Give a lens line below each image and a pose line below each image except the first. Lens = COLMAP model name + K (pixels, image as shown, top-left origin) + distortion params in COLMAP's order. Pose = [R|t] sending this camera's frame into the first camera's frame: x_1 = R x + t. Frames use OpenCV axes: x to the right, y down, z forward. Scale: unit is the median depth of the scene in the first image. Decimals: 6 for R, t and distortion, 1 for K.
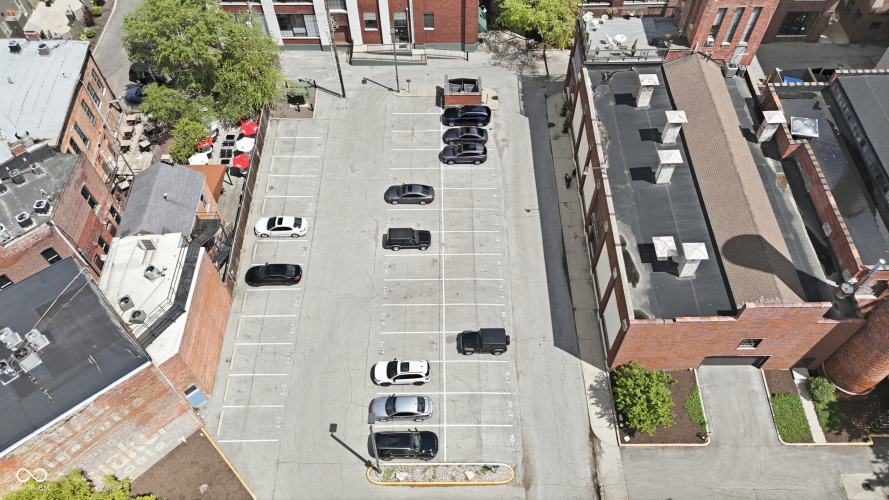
lens RADIAL K [[650.5, 0, 448.4], [0, 650.5, 250.8], [0, 0, 1]] dist [0.052567, -0.043579]
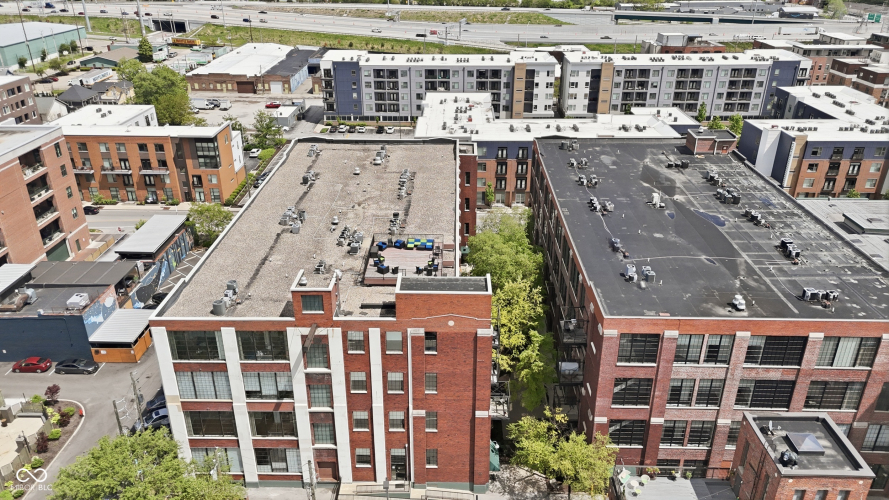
lens RADIAL K [[650.5, 0, 448.0], [0, 650.5, 249.1], [0, 0, 1]] dist [0.052567, -0.043579]
pose [[0.999703, 0.018433, -0.015966, 0.000053], [-0.023930, 0.867526, -0.496816, -0.163086], [0.004694, 0.497050, 0.867709, 0.124269]]
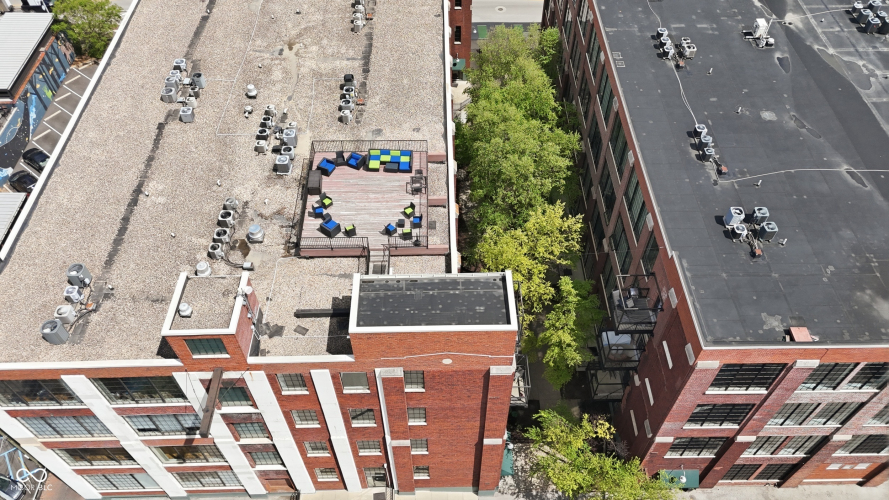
lens RADIAL K [[650.5, 0, 447.1], [0, 650.5, 252.7], [0, 0, 1]] dist [0.052567, -0.043579]
pose [[0.999914, -0.004470, 0.012339, -0.011973], [0.005379, 0.997196, -0.074644, -0.505416], [-0.011971, 0.074704, 0.997134, 0.363855]]
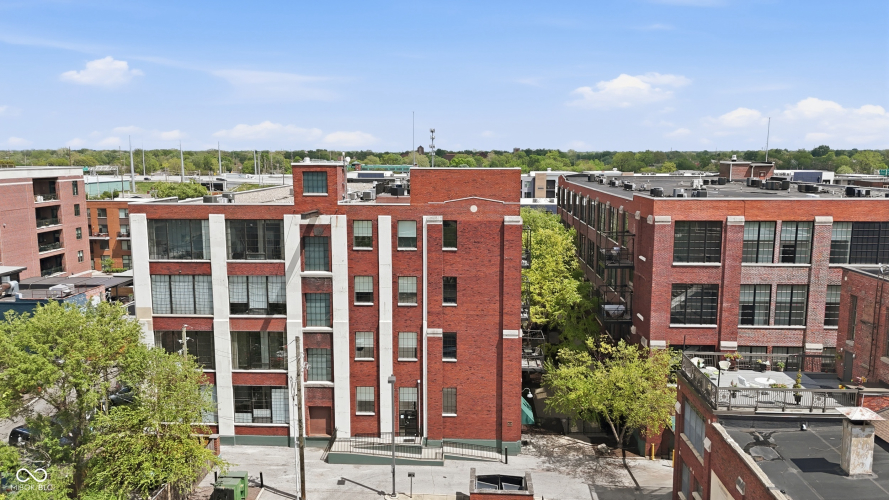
lens RADIAL K [[650.5, 0, 446.2], [0, 650.5, 251.1], [0, 0, 1]] dist [0.052567, -0.043579]
pose [[0.998316, 0.015772, -0.055817, 0.002610], [-0.051404, 0.686348, -0.725454, 0.037574], [0.026868, 0.727102, 0.686003, 0.407672]]
